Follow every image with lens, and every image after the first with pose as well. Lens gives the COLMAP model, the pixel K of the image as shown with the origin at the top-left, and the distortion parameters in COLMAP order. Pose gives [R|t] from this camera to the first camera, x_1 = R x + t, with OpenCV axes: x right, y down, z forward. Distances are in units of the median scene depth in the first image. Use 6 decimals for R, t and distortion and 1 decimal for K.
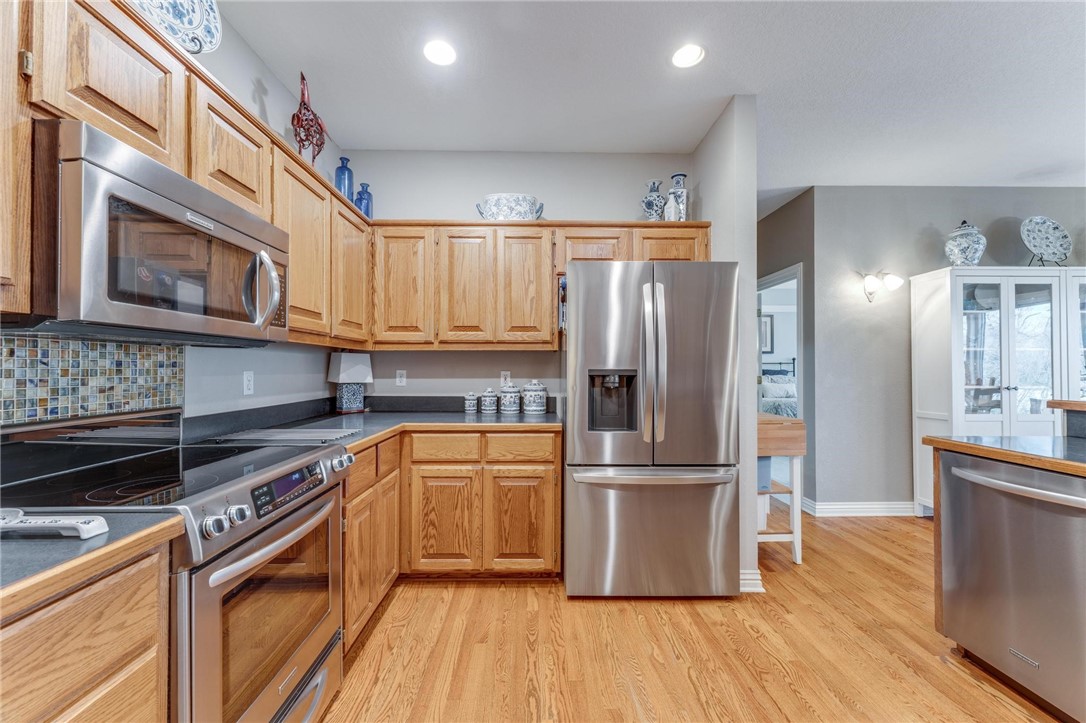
lens RADIAL K [[433.9, 0, 541.4], [0, 433.9, 365.0], [0, 0, 1]] dist [0.001932, -0.000033]
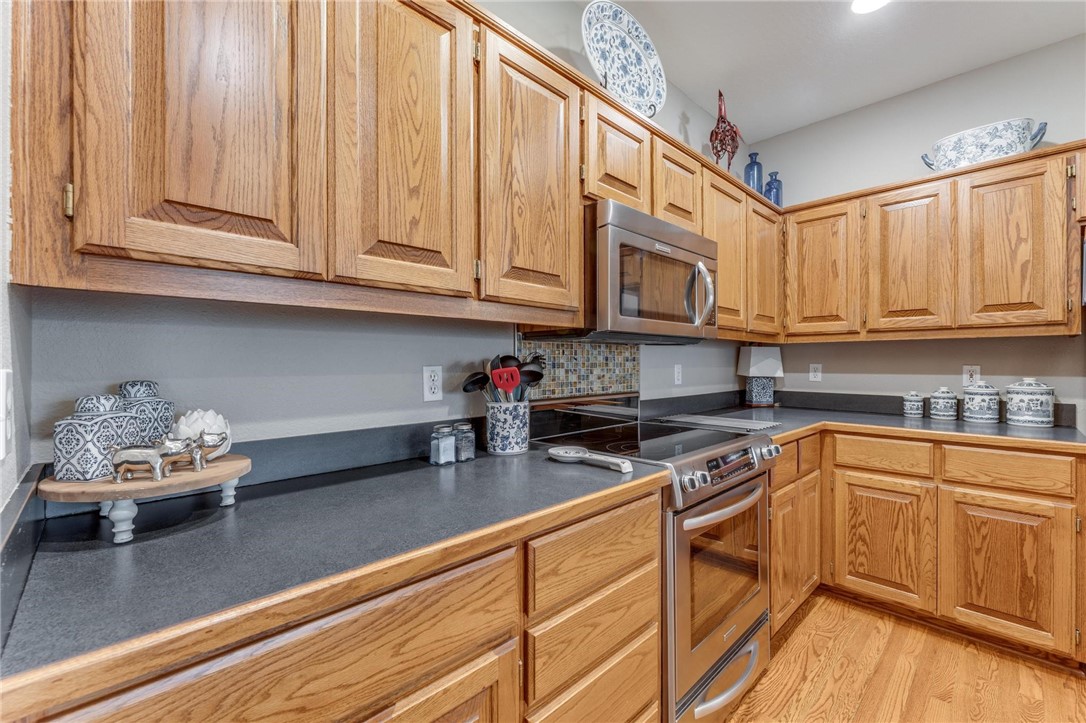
lens RADIAL K [[457.0, 0, 543.0], [0, 457.0, 361.5], [0, 0, 1]] dist [-0.000741, 0.000327]
pose [[0.686616, -0.002800, -0.727015, -0.021971], [0.007317, 0.999969, 0.003059, -0.000349], [0.726984, -0.007420, 0.686615, -0.097808]]
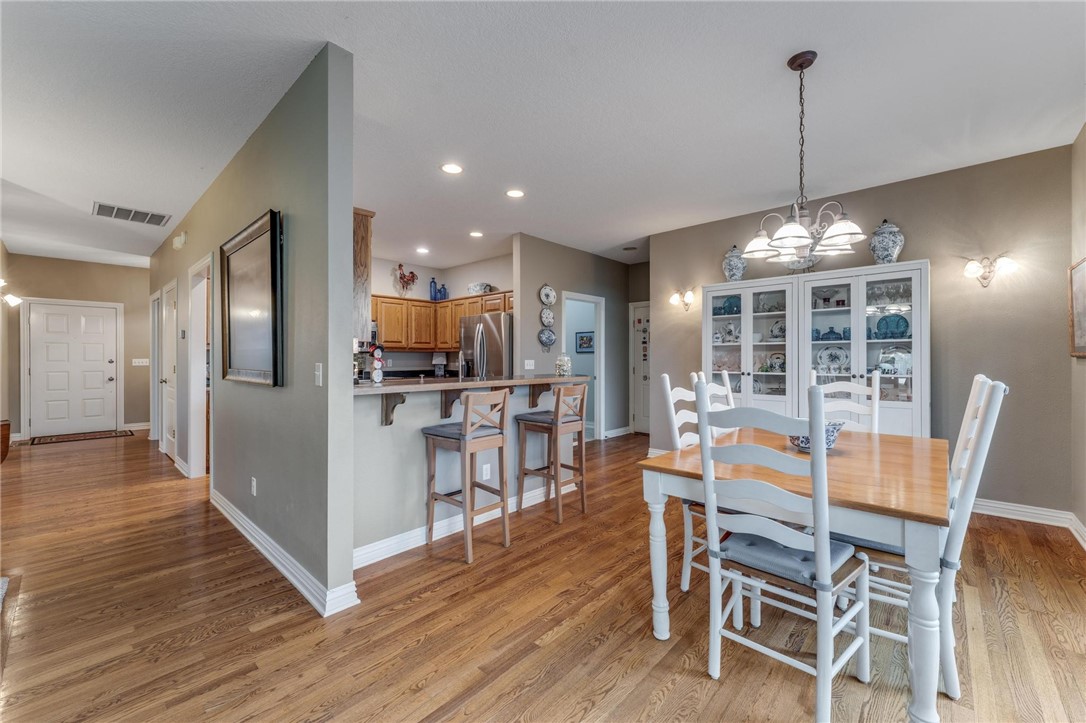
lens RADIAL K [[434.4, 0, 551.7], [0, 434.4, 356.8], [0, 0, 1]] dist [0.001355, 0.000148]
pose [[0.729381, -0.002173, -0.684104, 2.102546], [0.008154, 0.999952, 0.005518, -0.012990], [0.684059, -0.009603, 0.729364, -0.478620]]
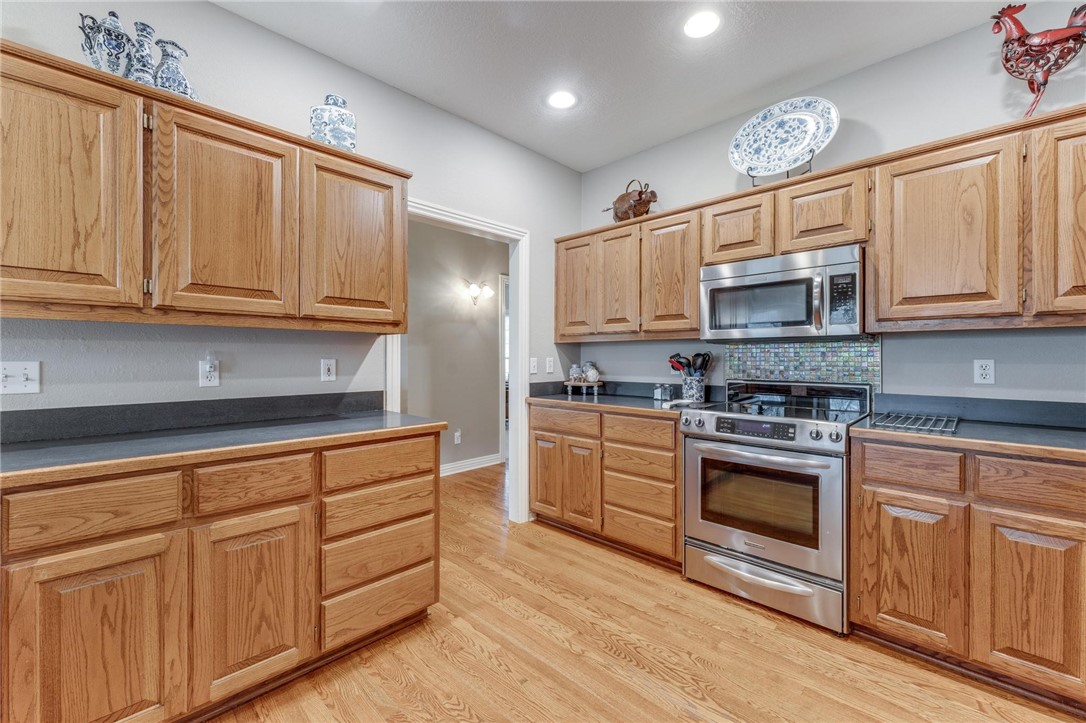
lens RADIAL K [[437.1, 0, 543.0], [0, 437.1, 361.5], [0, 0, 1]] dist [0.000113, -0.000058]
pose [[-0.712609, 0.004767, -0.701545, 0.609939], [0.004066, 0.999988, 0.002666, 0.009877], [0.701550, -0.000953, -0.712620, 0.858193]]
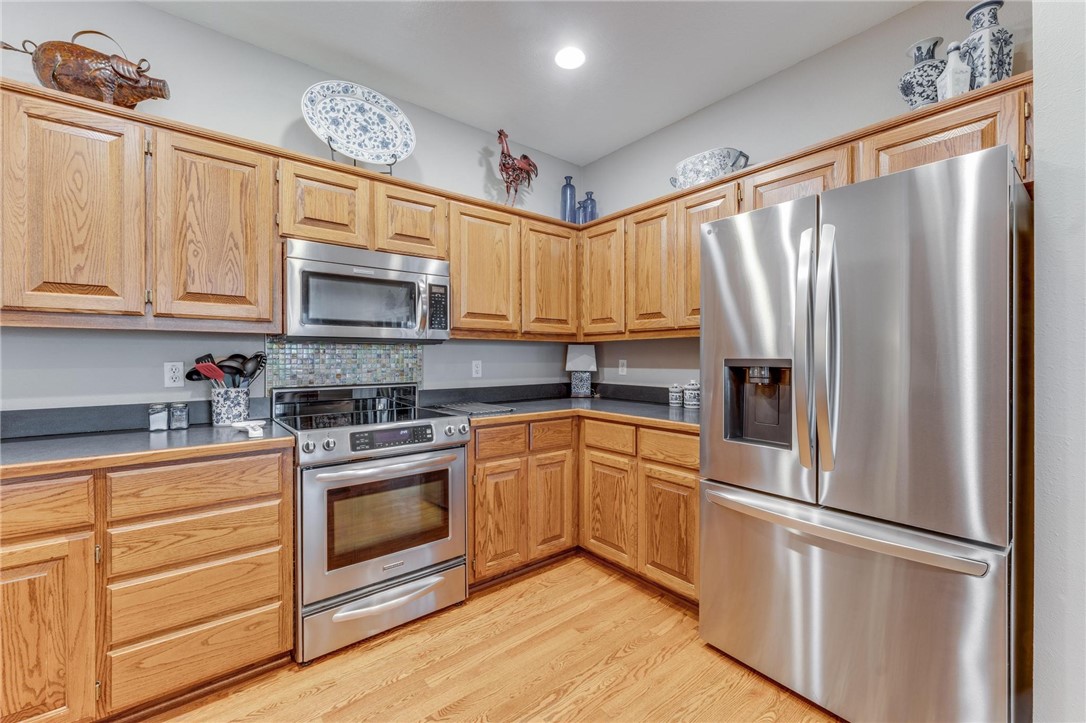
lens RADIAL K [[445.9, 0, 548.0], [0, 445.9, 357.7], [0, 0, 1]] dist [0.000343, -0.000346]
pose [[0.612542, -0.002285, -0.790435, 0.512210], [0.008848, 0.999953, 0.003966, 0.001550], [0.790388, -0.009423, 0.612534, 0.254991]]
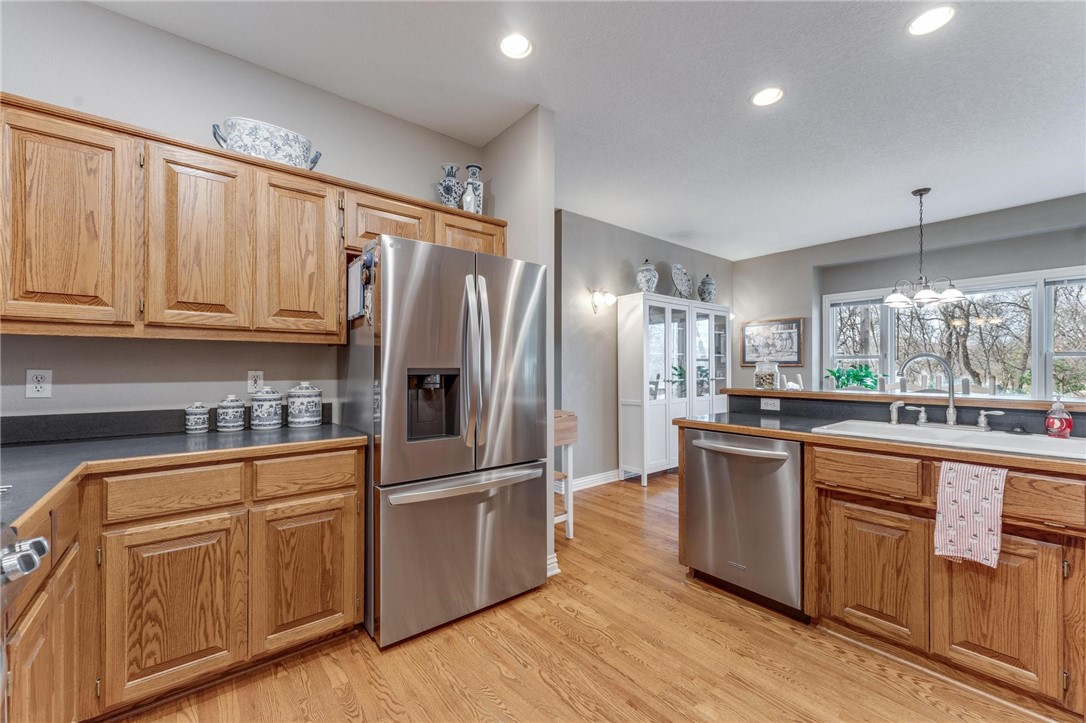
lens RADIAL K [[438.0, 0, 544.7], [0, 438.0, 367.2], [0, 0, 1]] dist [0.000099, -0.000166]
pose [[0.783943, 0.000081, 0.620833, -0.198043], [-0.005147, 0.999966, 0.006369, 0.001663], [-0.620811, -0.008188, 0.783917, 0.164920]]
